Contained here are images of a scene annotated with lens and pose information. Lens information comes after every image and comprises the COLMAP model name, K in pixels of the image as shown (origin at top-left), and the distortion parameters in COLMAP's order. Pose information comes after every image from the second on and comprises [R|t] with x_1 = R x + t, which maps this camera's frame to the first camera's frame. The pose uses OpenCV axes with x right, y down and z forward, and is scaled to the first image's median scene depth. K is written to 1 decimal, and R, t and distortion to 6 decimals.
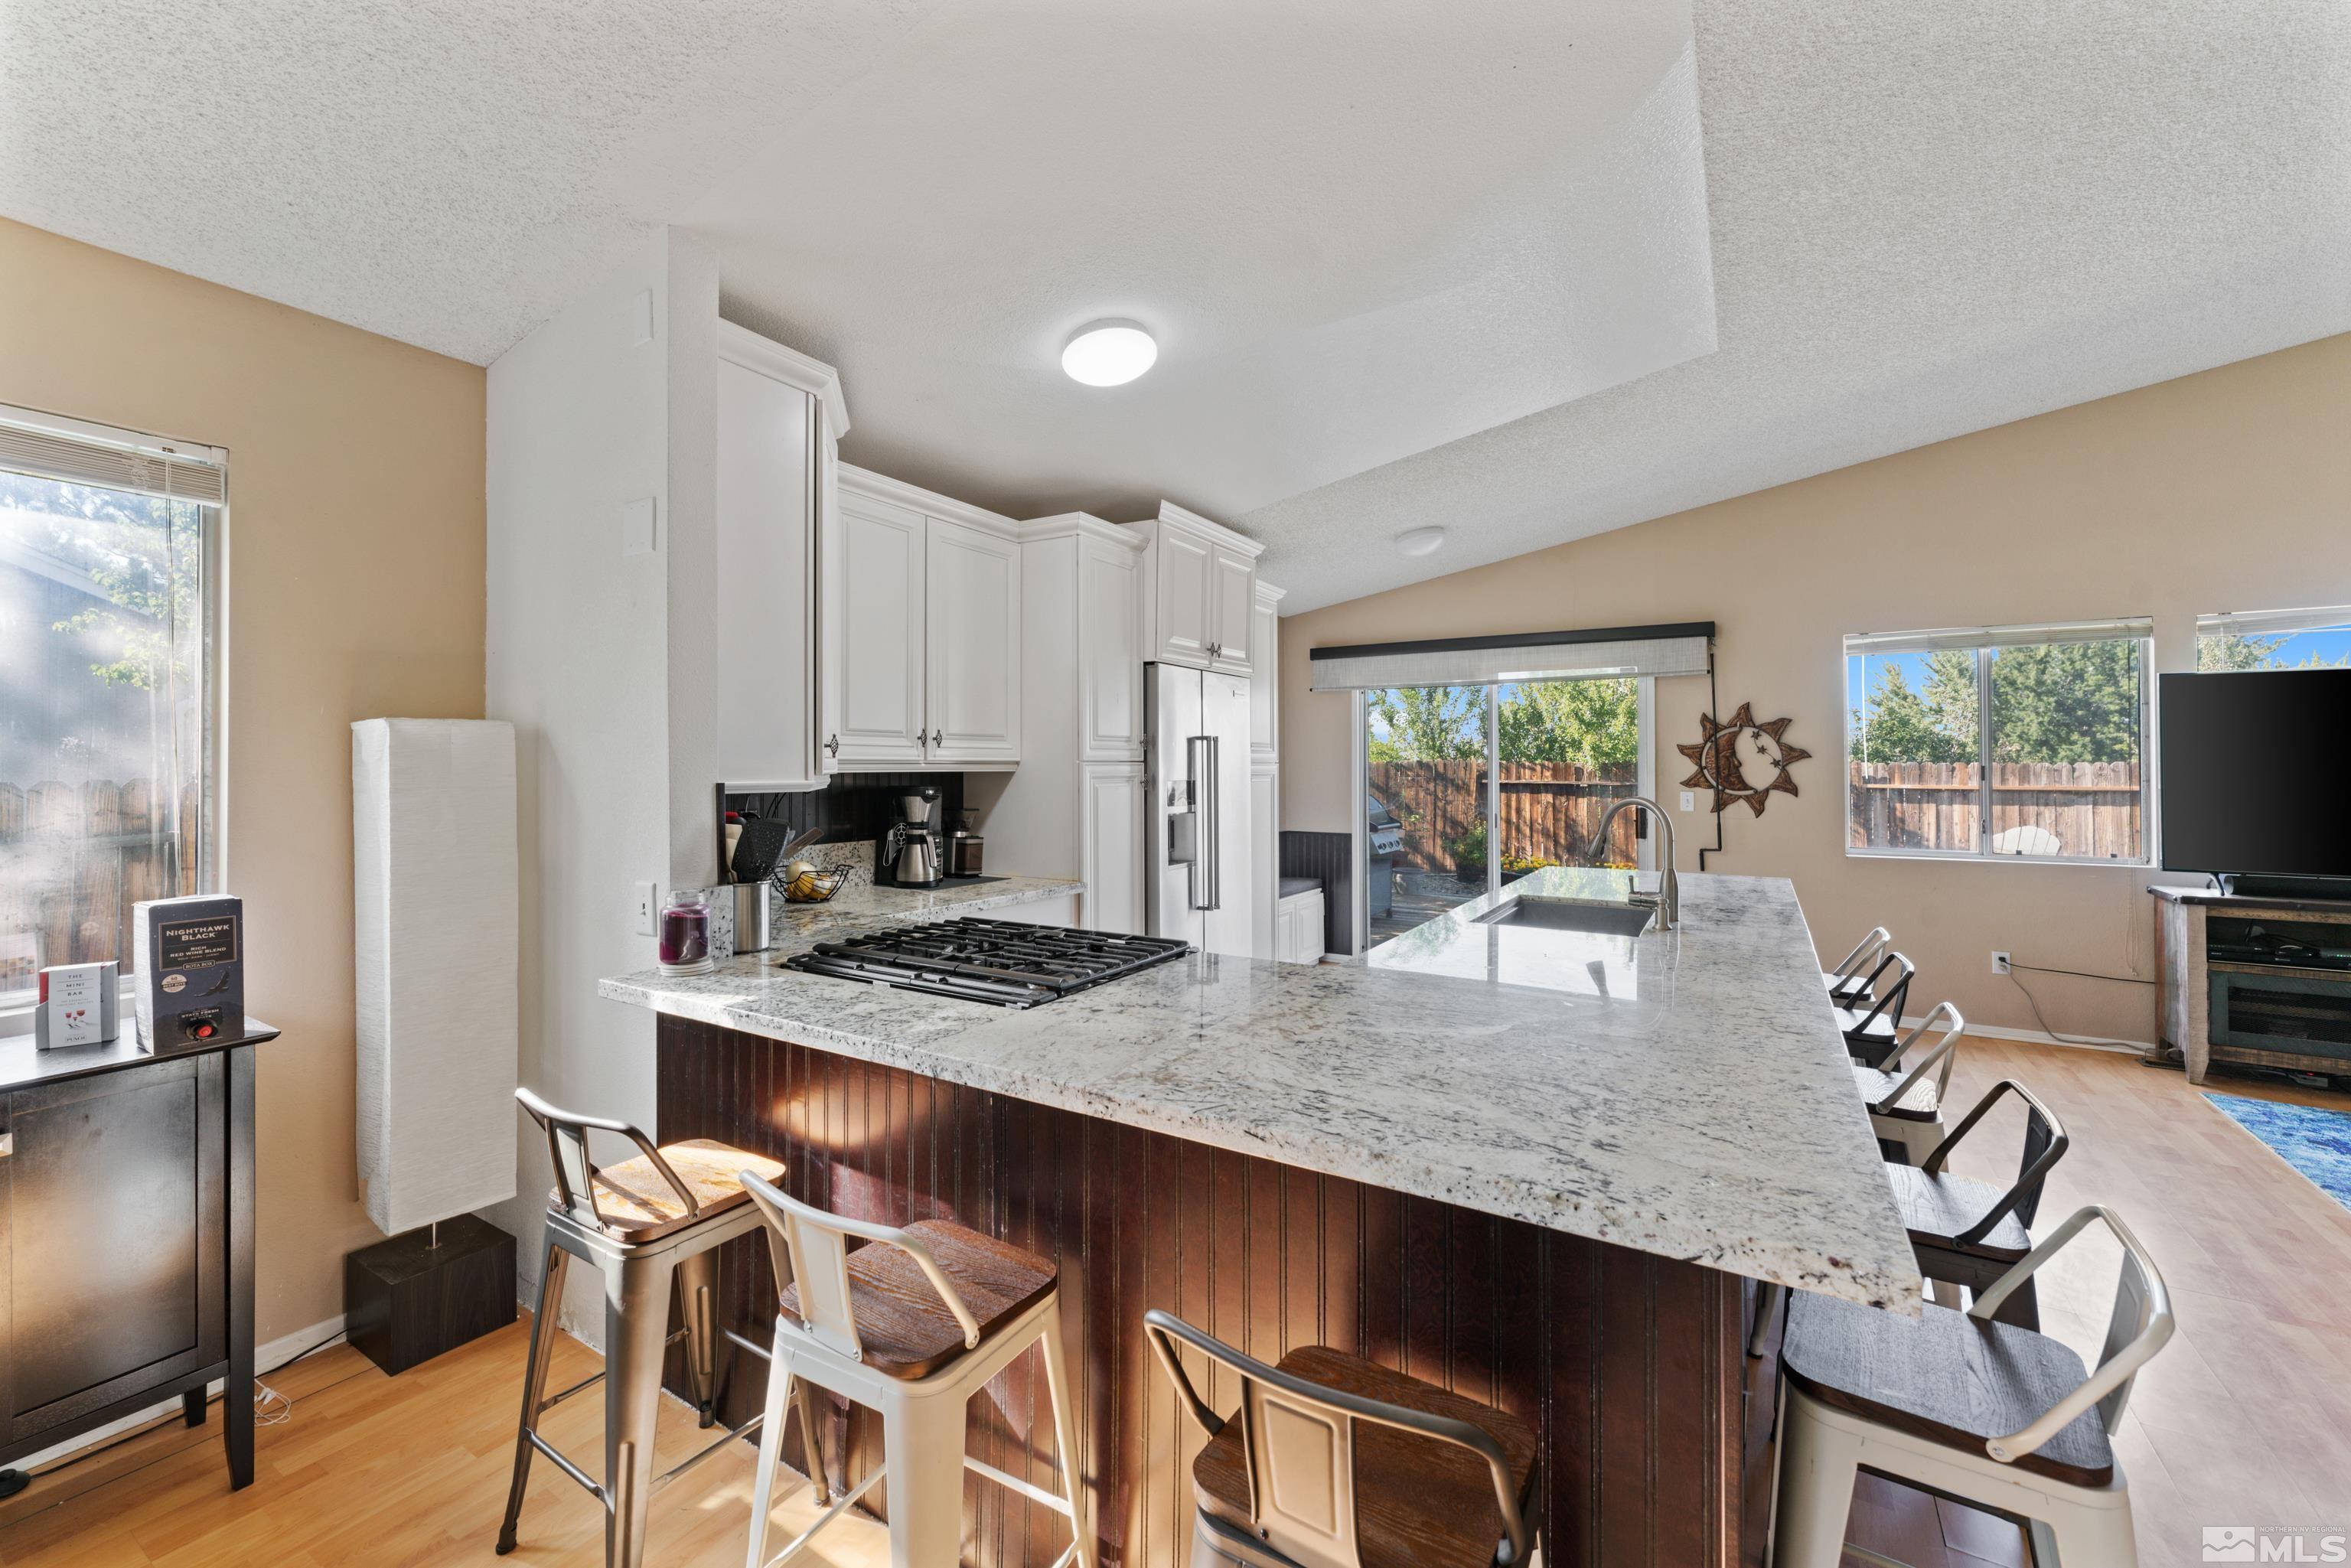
lens RADIAL K [[960.0, 0, 1159.3], [0, 960.0, 764.7], [0, 0, 1]] dist [0.001744, -0.000232]
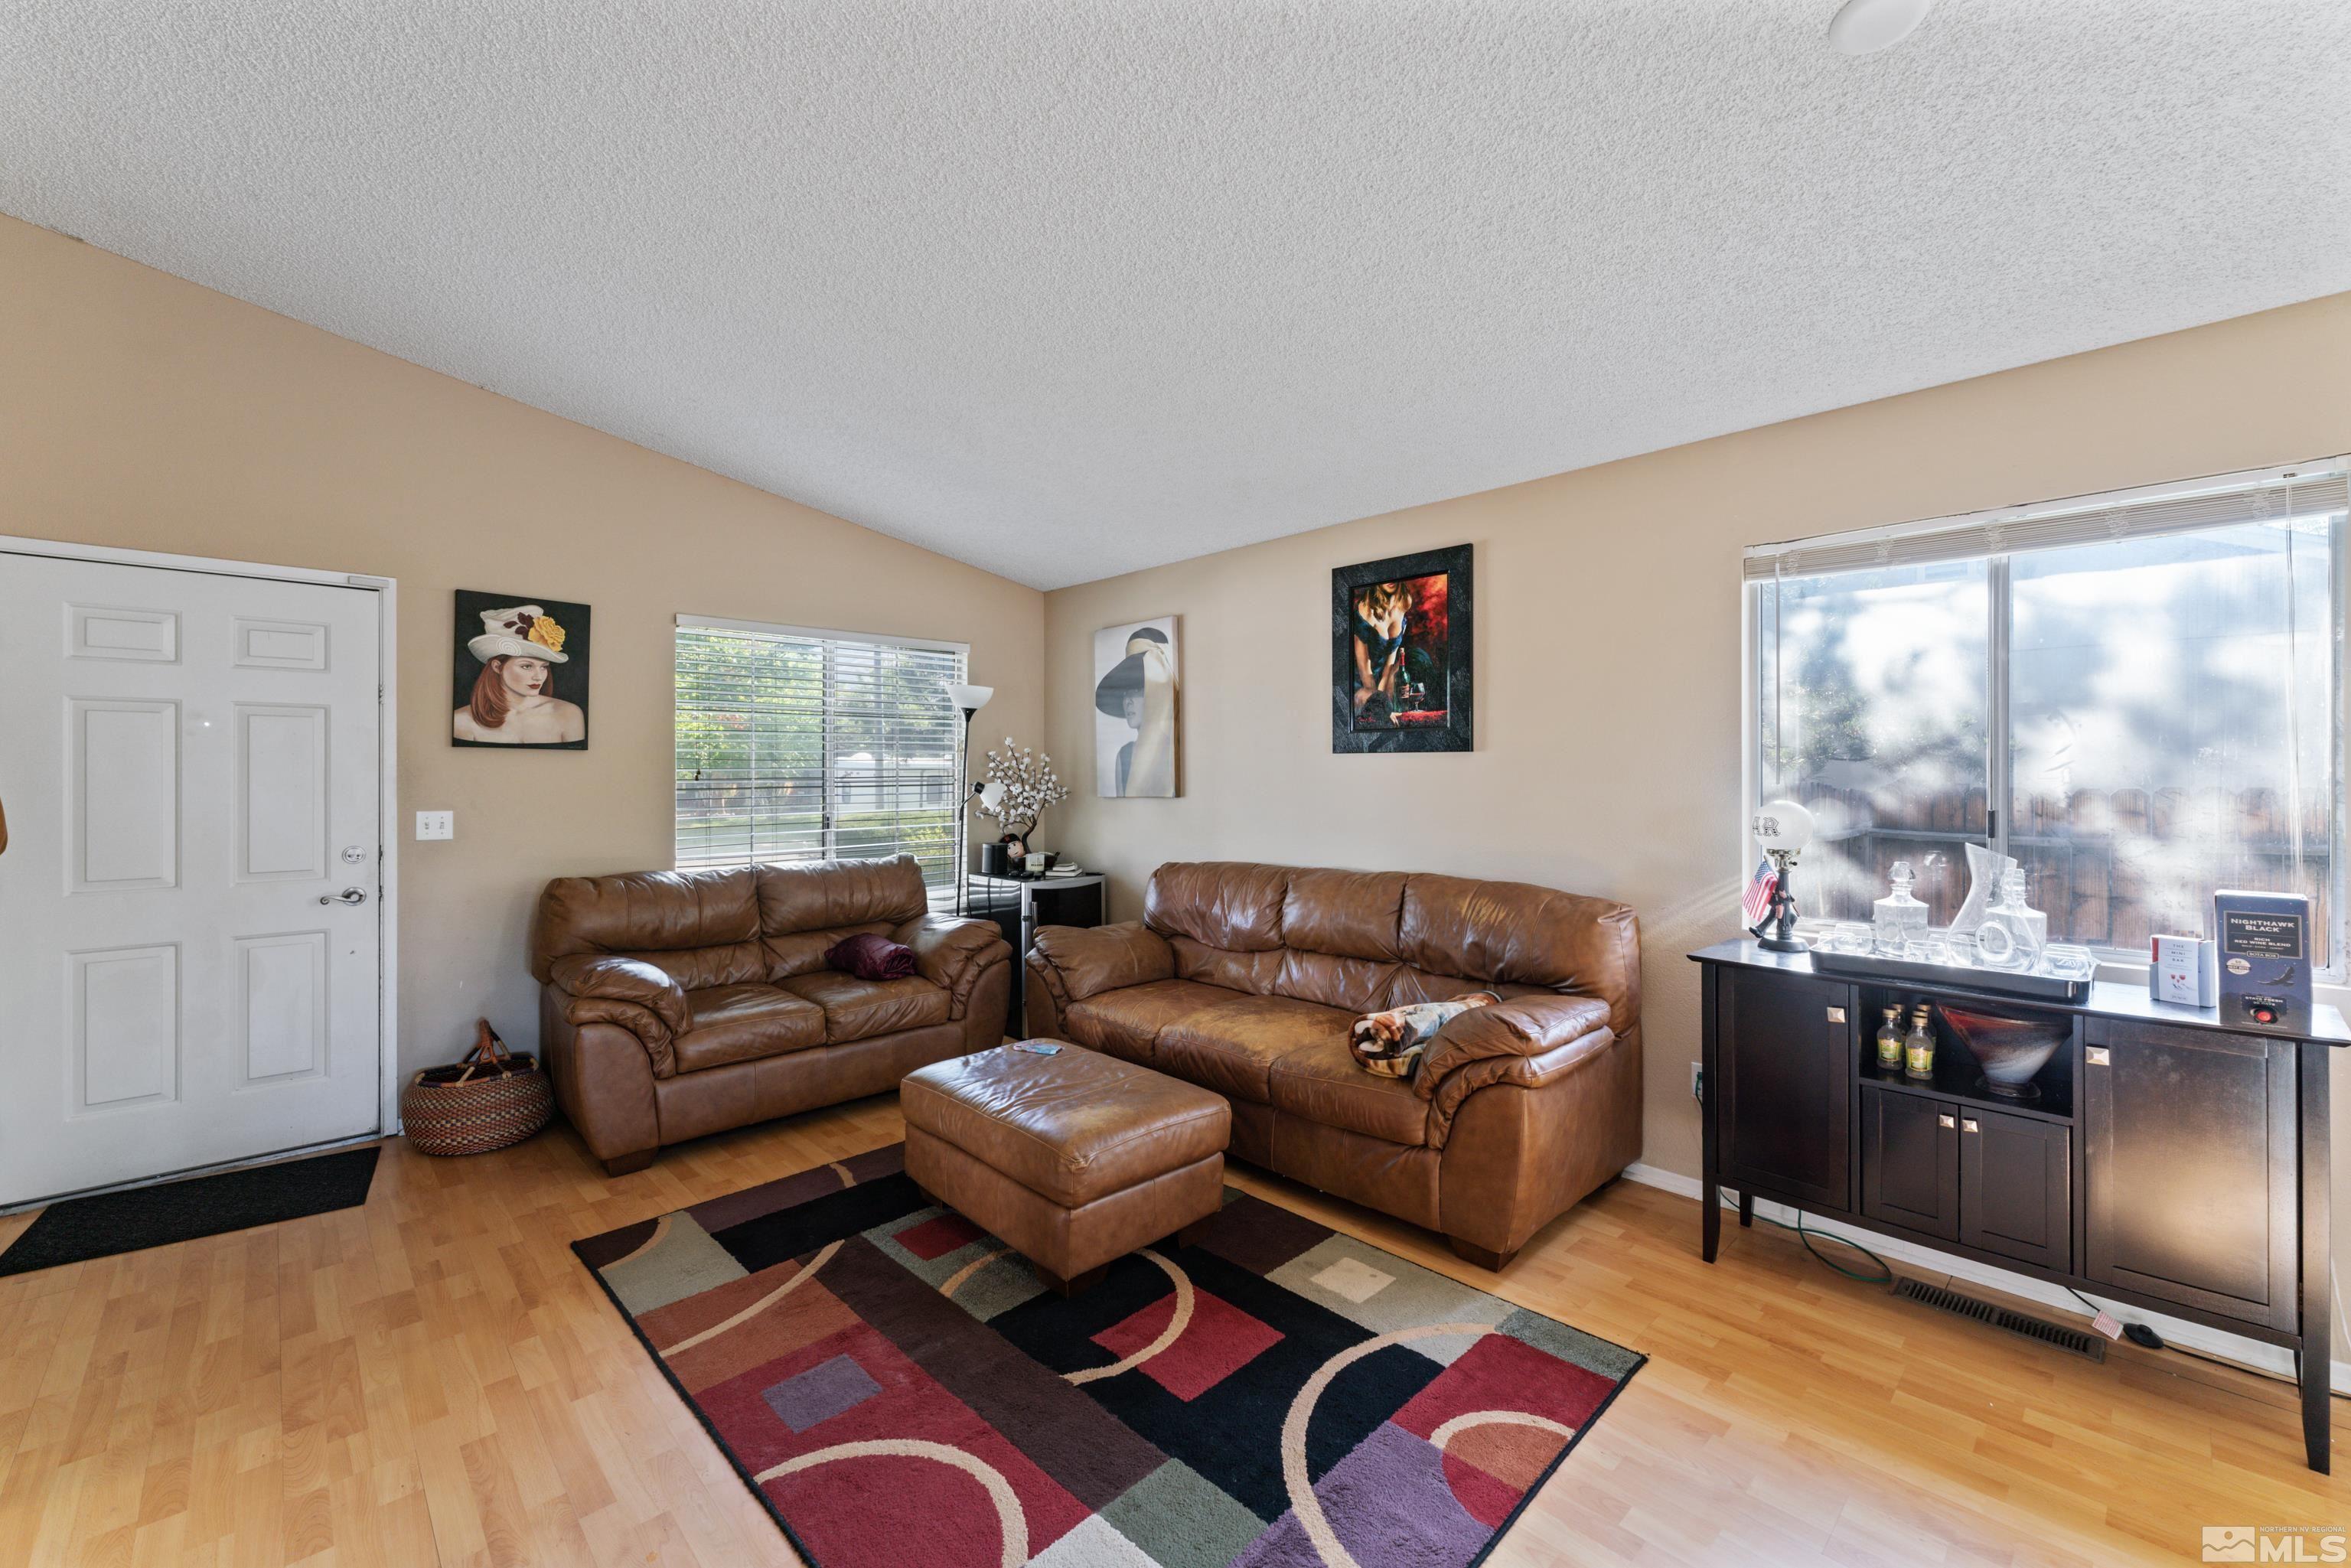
lens RADIAL K [[960.0, 0, 1155.2], [0, 960.0, 765.4], [0, 0, 1]] dist [0.001744, -0.000232]
pose [[-0.259010, -0.006366, -0.965854, 0.169168], [0.003188, 0.999967, -0.007446, -0.001148], [0.965869, -0.005008, -0.258981, 0.031034]]
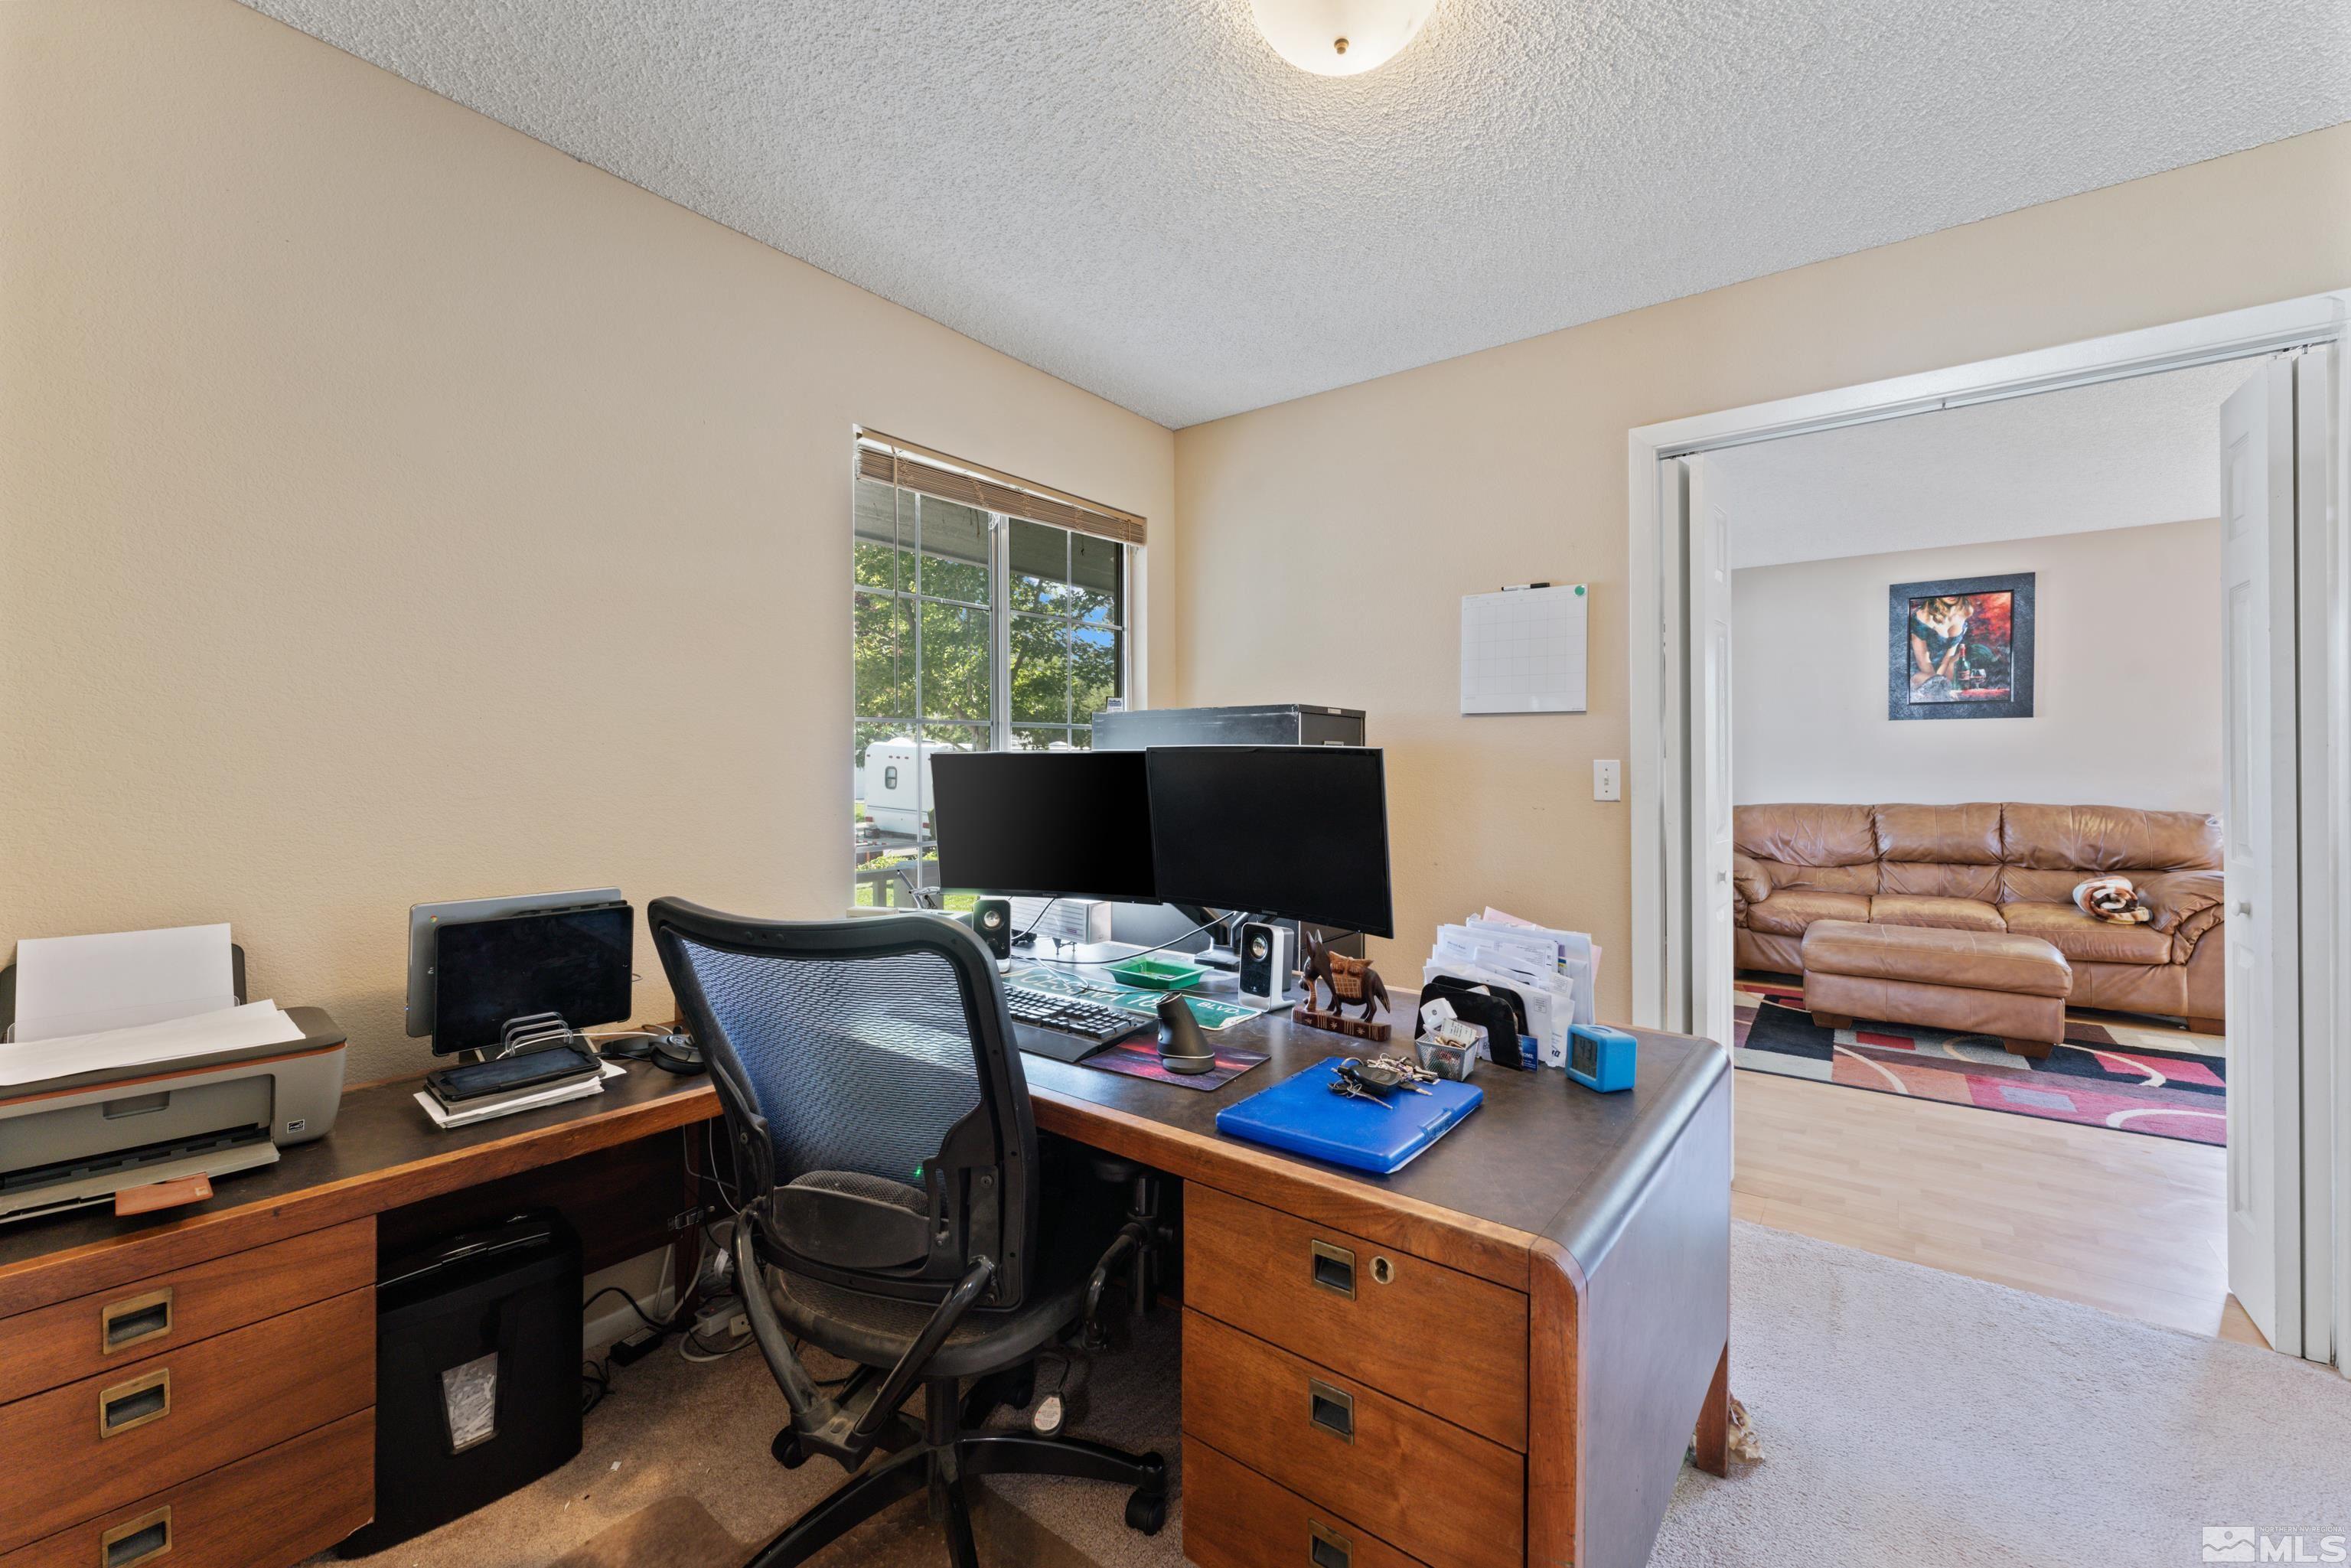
lens RADIAL K [[960.0, 0, 1188.5], [0, 960.0, 769.1], [0, 0, 1]] dist [0.001744, -0.000232]
pose [[-0.075127, 0.004485, -0.997164, 0.610530], [0.003730, 0.999984, 0.004217, 0.041032], [0.997167, -0.003402, -0.075143, -0.980899]]
